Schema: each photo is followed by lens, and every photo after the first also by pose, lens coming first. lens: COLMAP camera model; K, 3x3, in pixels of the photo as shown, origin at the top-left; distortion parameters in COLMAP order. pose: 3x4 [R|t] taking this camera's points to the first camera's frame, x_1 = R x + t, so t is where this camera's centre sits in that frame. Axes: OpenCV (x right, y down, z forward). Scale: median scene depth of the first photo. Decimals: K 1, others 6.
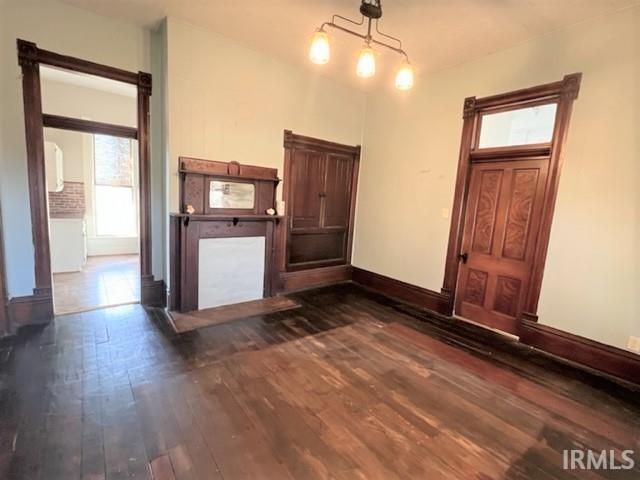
lens RADIAL K [[296.7, 0, 317.3], [0, 296.7, 238.0], [0, 0, 1]] dist [-0.004147, -0.001188]
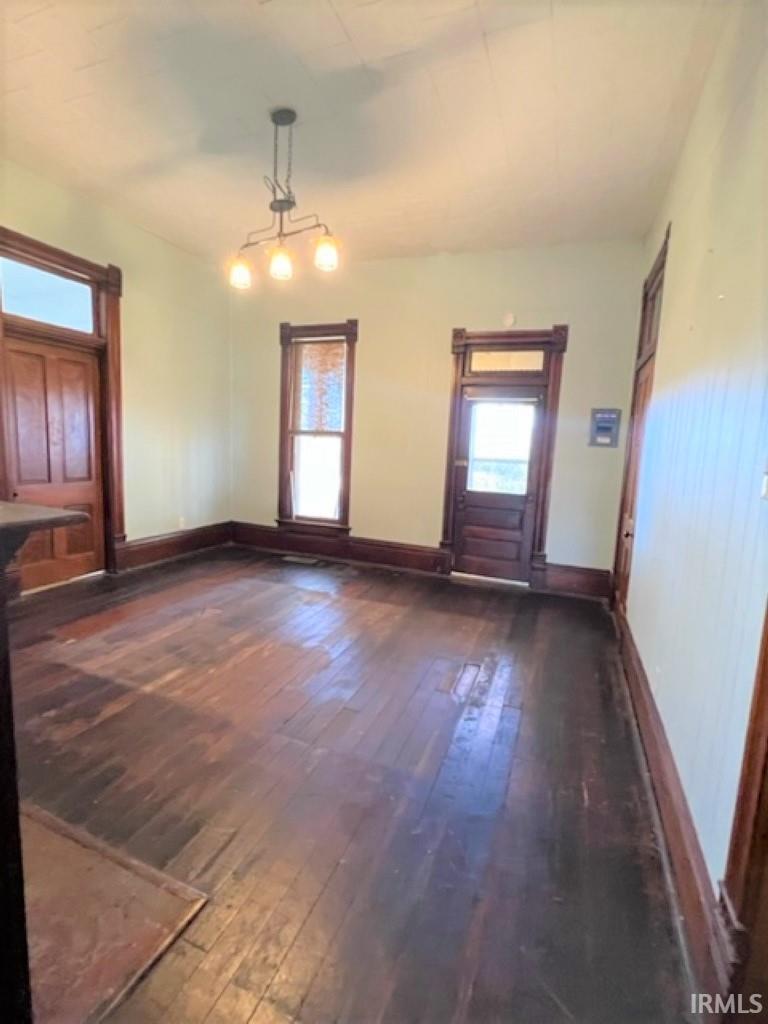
lens RADIAL K [[474.7, 0, 385.5], [0, 474.7, 509.7], [0, 0, 1]] dist [-0.004147, -0.001188]
pose [[-0.517024, -0.201893, 0.831820, -0.855529], [0.034806, 0.966024, 0.256099, -0.152286], [-0.855263, 0.161362, -0.492431, 1.014519]]
